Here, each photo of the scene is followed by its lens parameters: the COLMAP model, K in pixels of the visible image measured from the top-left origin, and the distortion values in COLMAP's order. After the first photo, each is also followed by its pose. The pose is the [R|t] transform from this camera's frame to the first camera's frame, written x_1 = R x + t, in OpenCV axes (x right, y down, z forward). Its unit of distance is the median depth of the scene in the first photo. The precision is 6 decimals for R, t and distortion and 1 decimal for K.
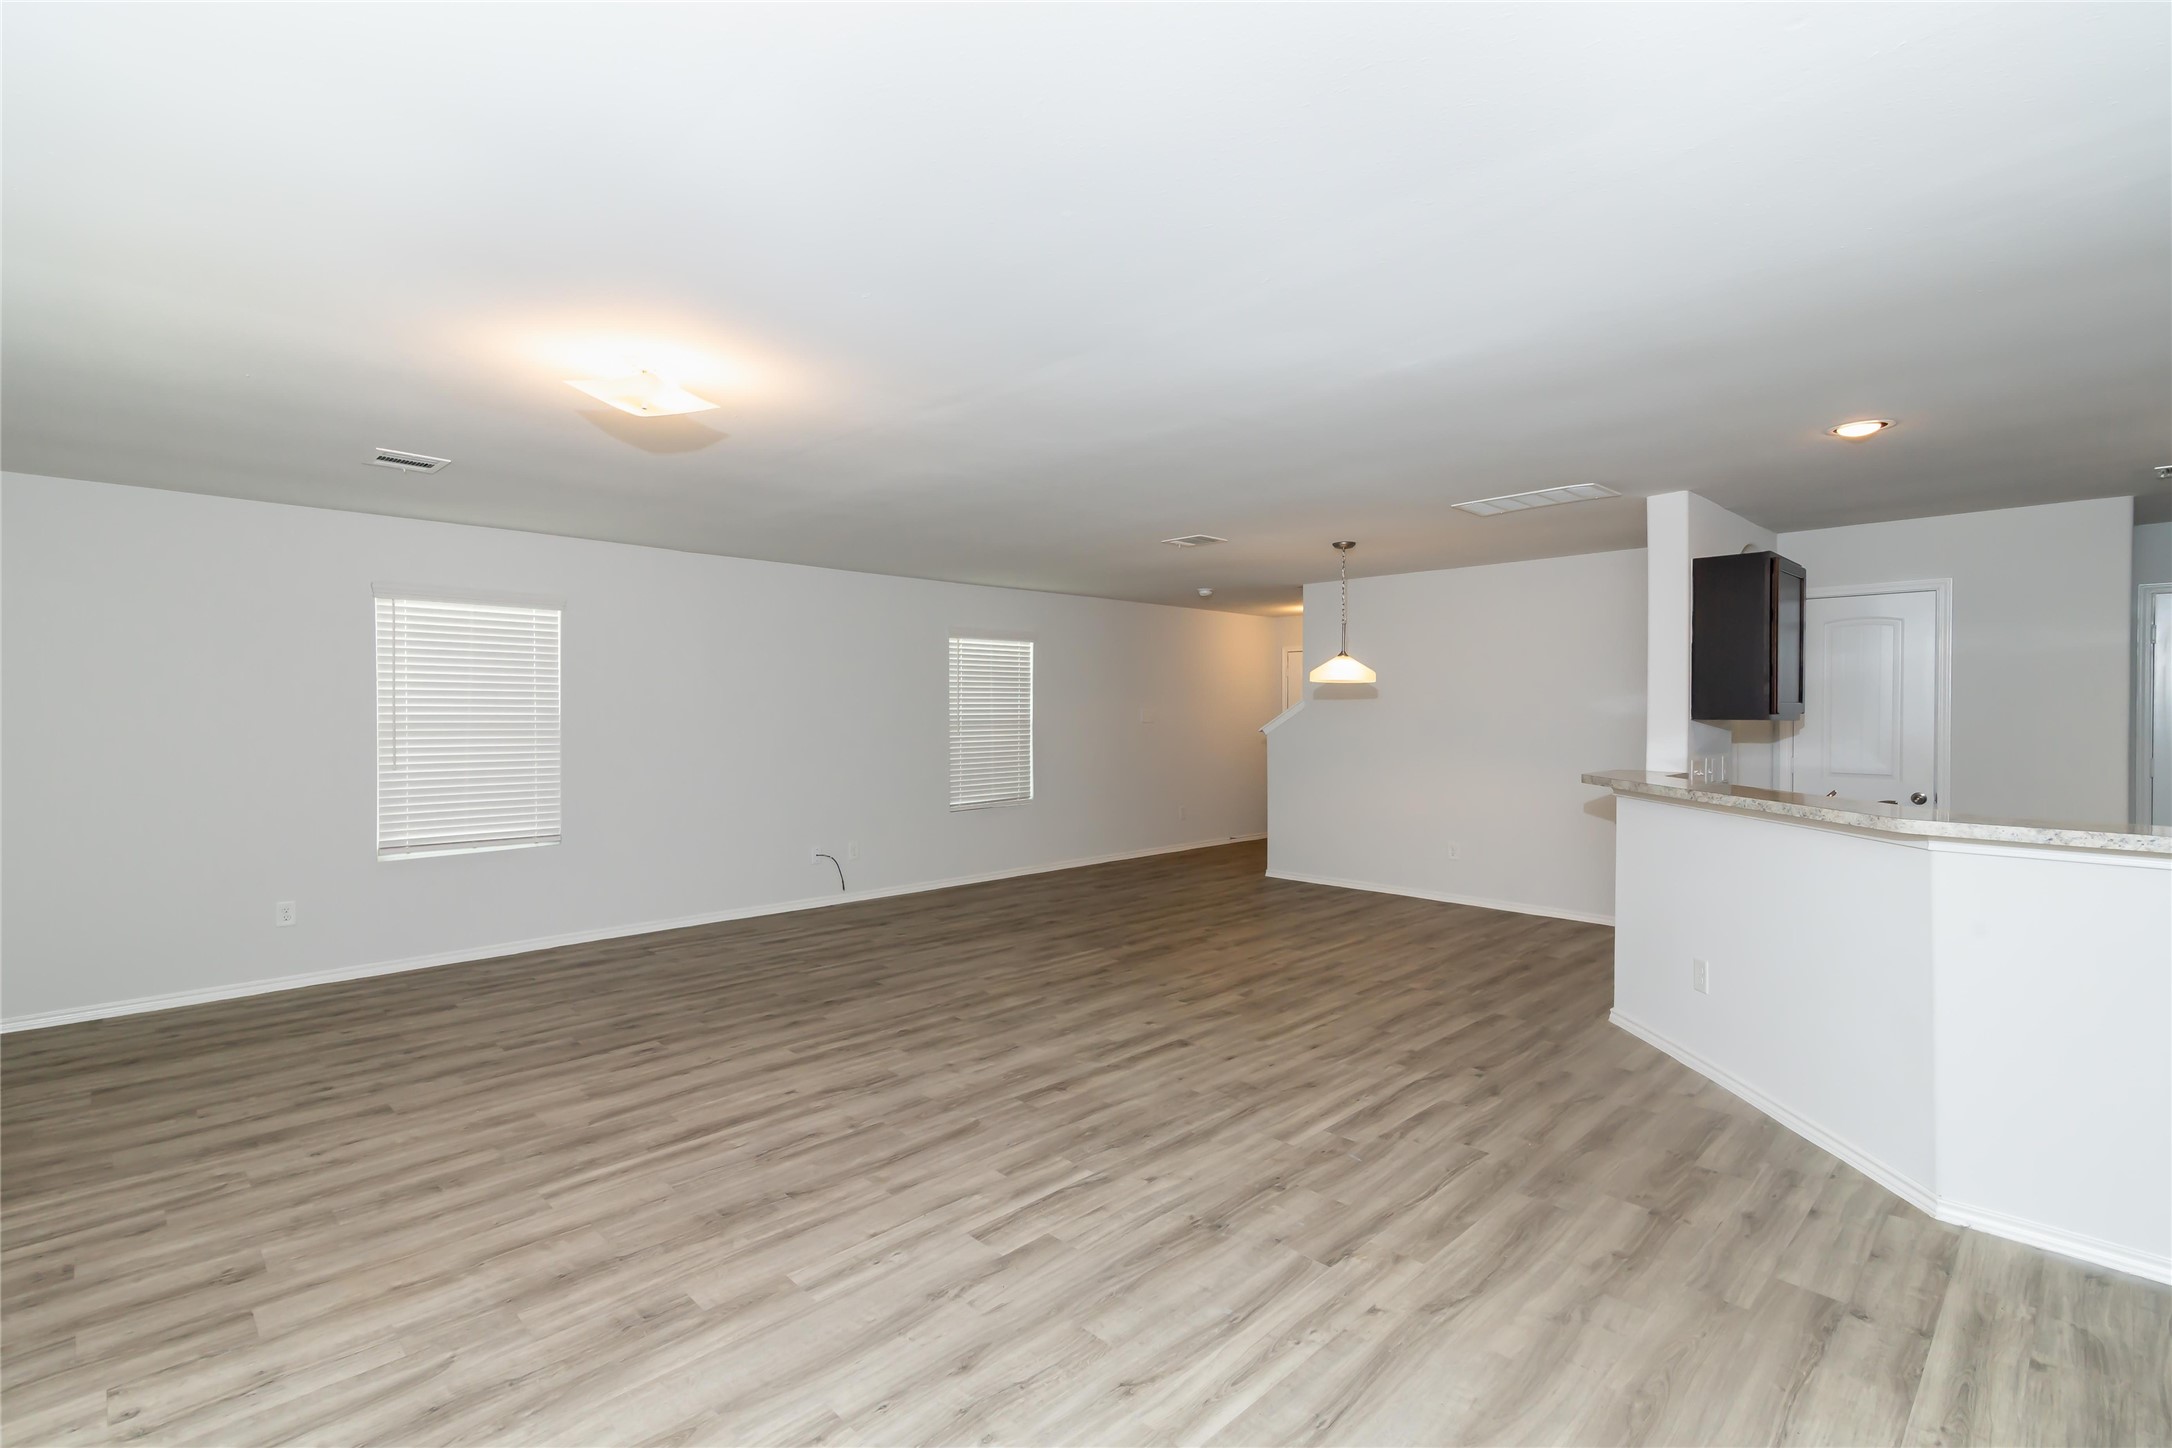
lens RADIAL K [[970.8, 0, 1116.5], [0, 970.8, 715.3], [0, 0, 1]] dist [0.017668, 0.000176]
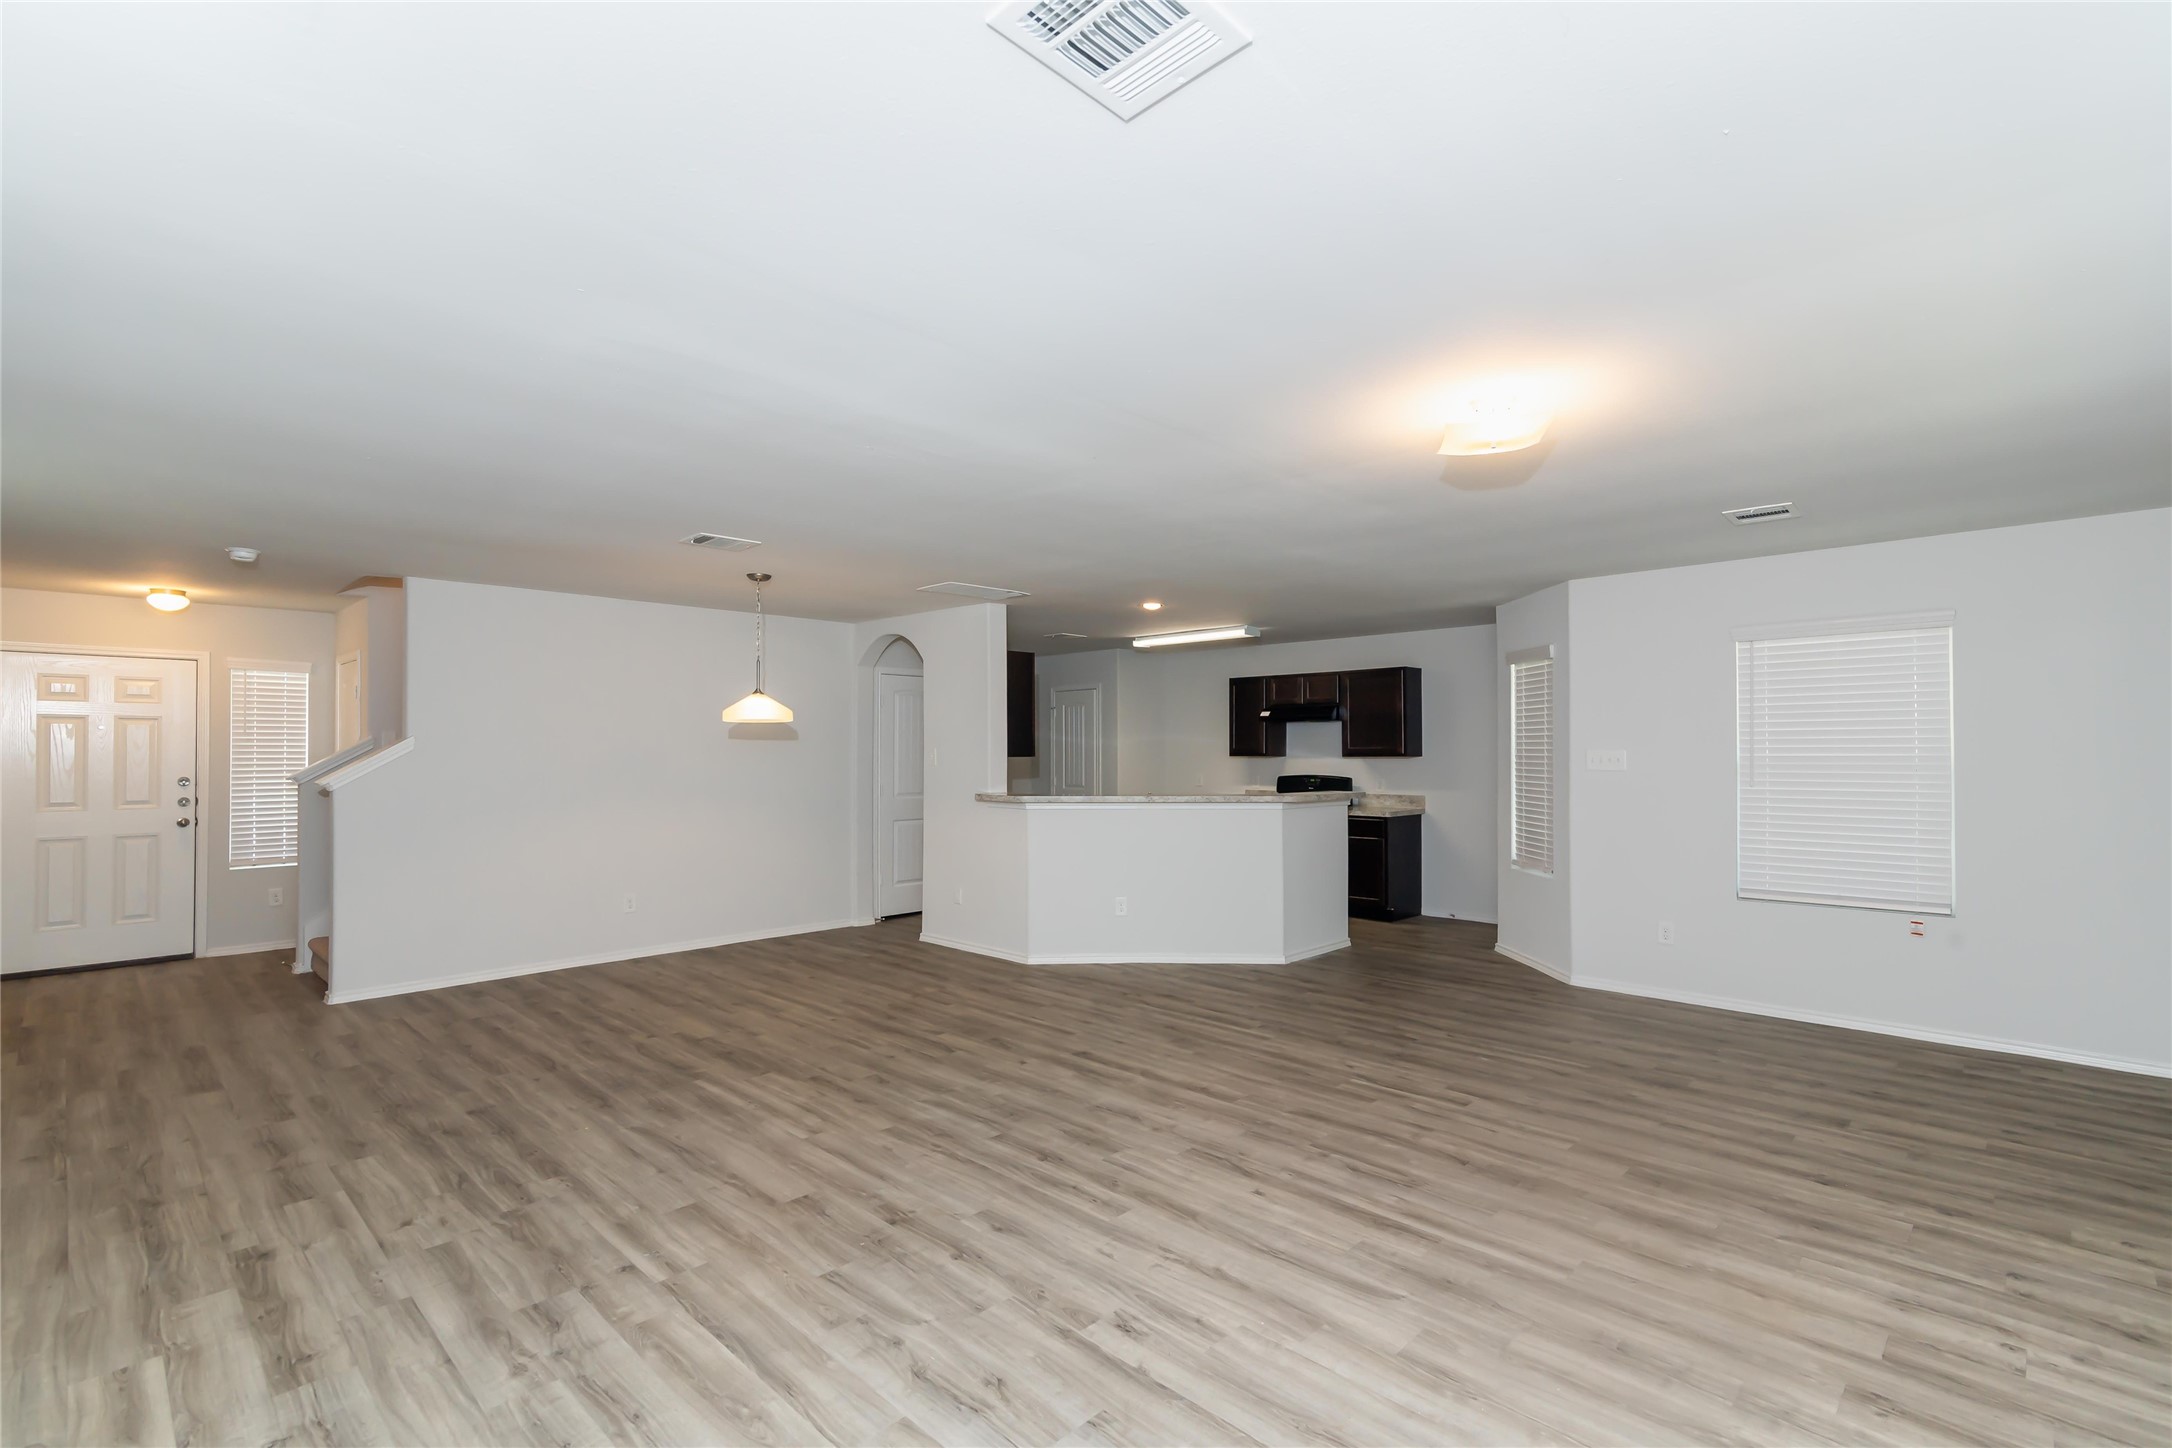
lens RADIAL K [[986.2, 0, 1073.8], [0, 986.2, 740.8], [0, 0, 1]] dist [0.016872, -0.000352]
pose [[0.017232, 0.008809, 0.999813, -1.068778], [0.010141, 0.999908, -0.008985, -0.004900], [-0.999800, 0.010294, 0.017141, 1.007482]]
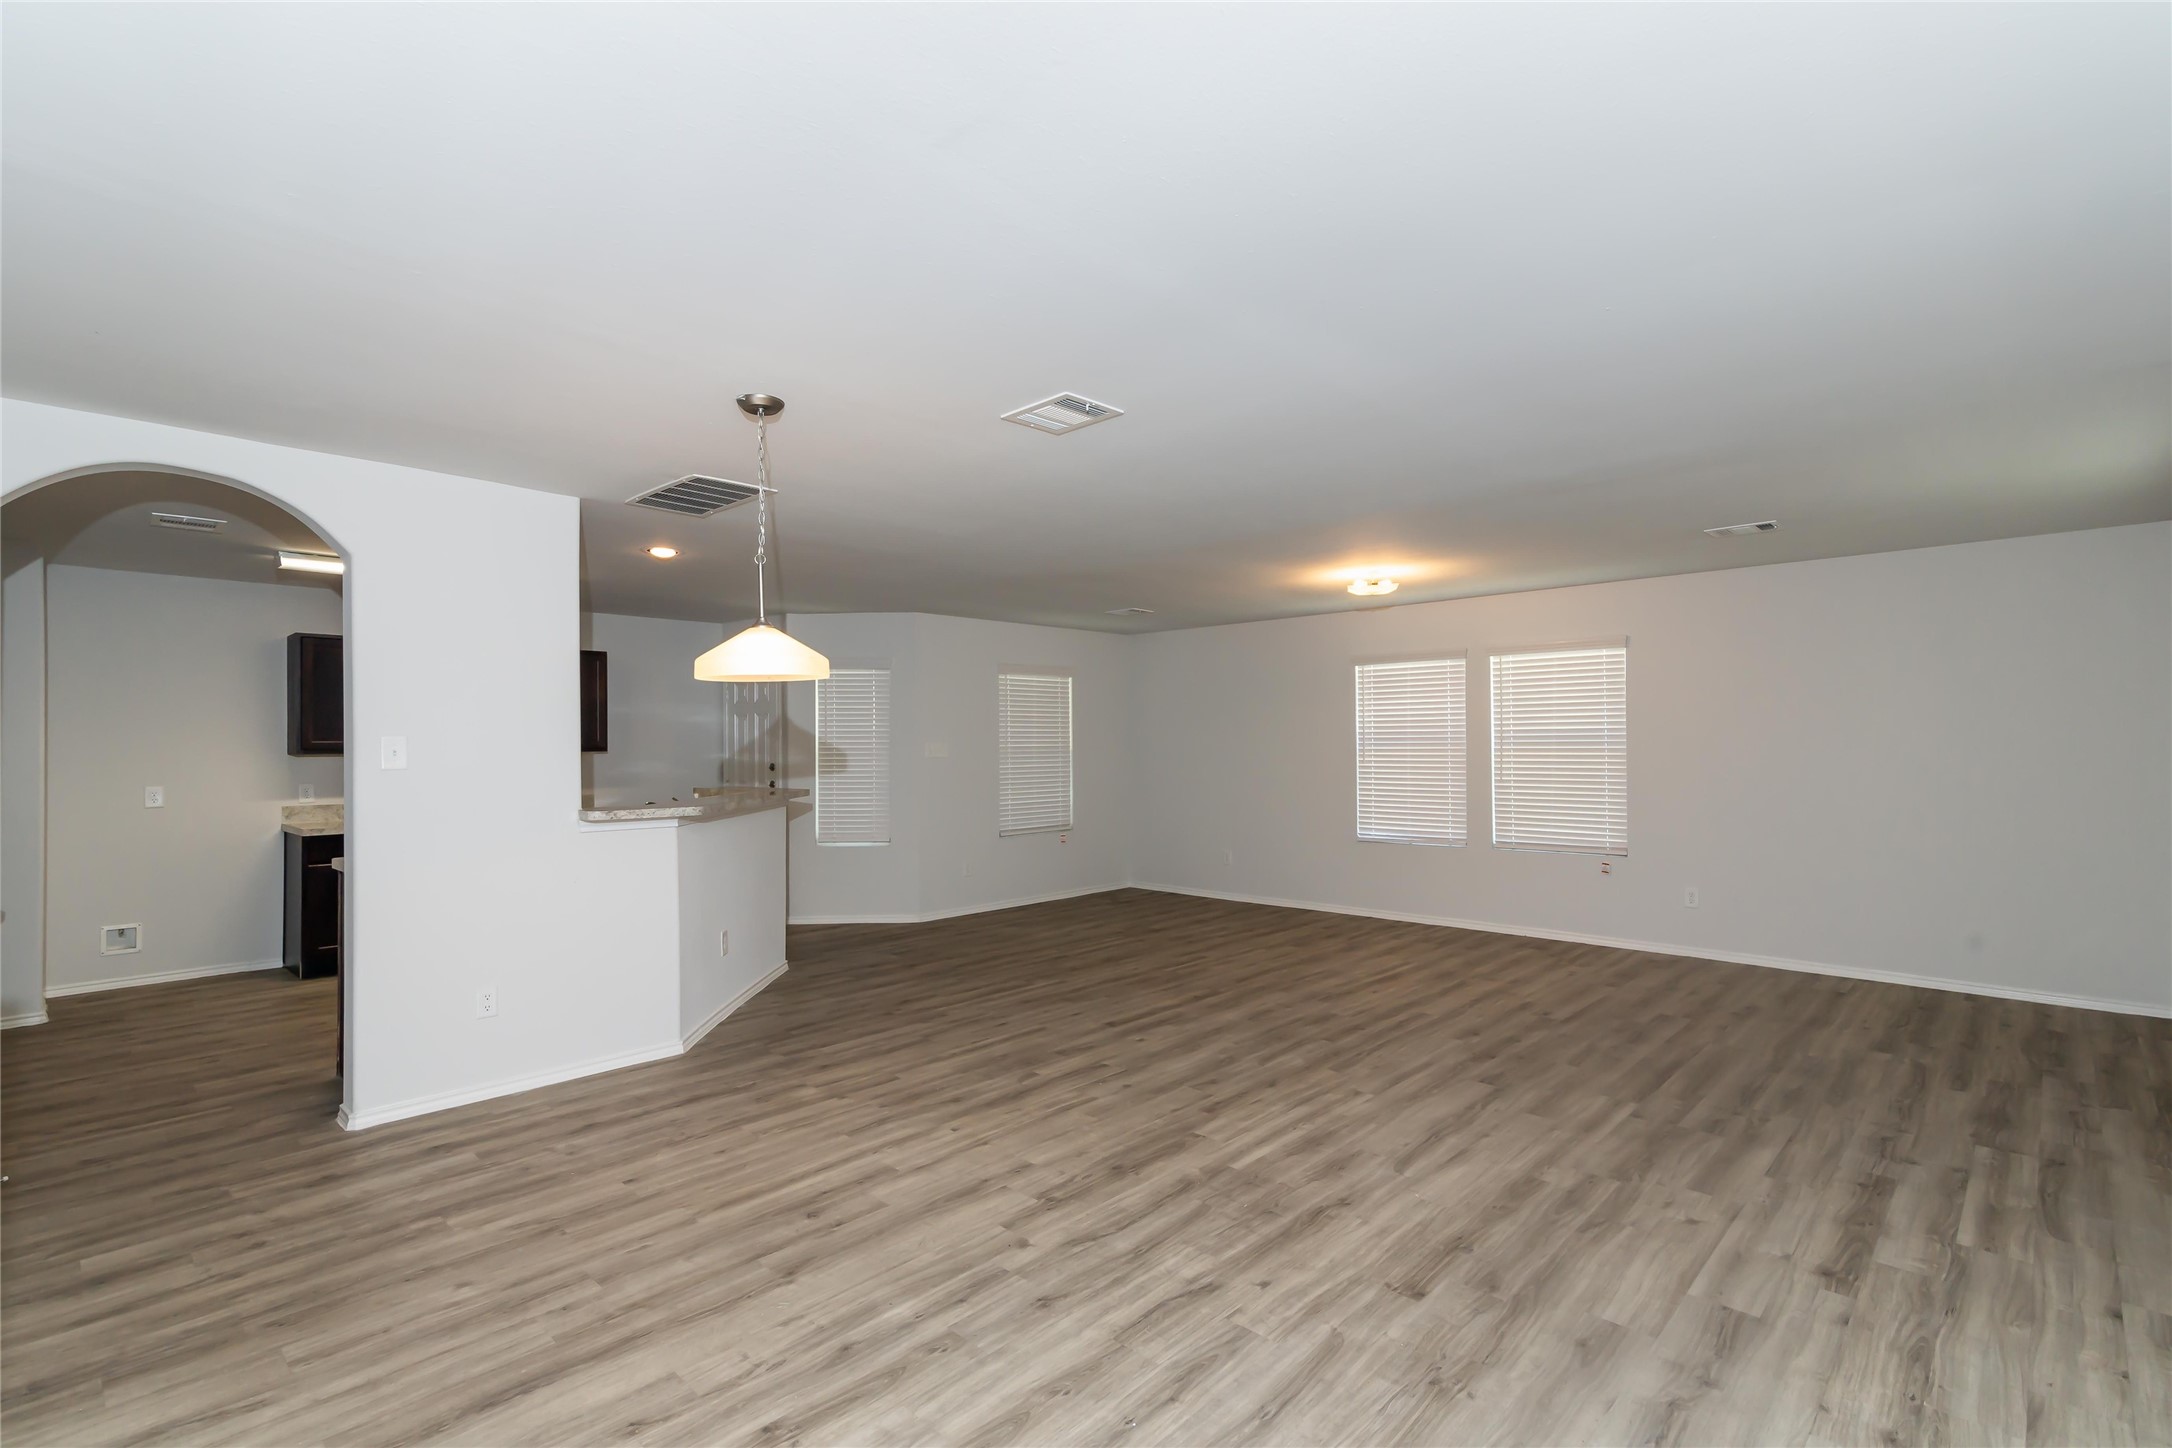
lens RADIAL K [[986.2, 0, 1073.8], [0, 986.2, 740.8], [0, 0, 1]] dist [0.016872, -0.000352]
pose [[-0.999910, 0.003914, 0.012819, 0.098968], [0.003949, 0.999988, 0.002727, -0.009065], [-0.012808, 0.002777, -0.999914, 2.240128]]
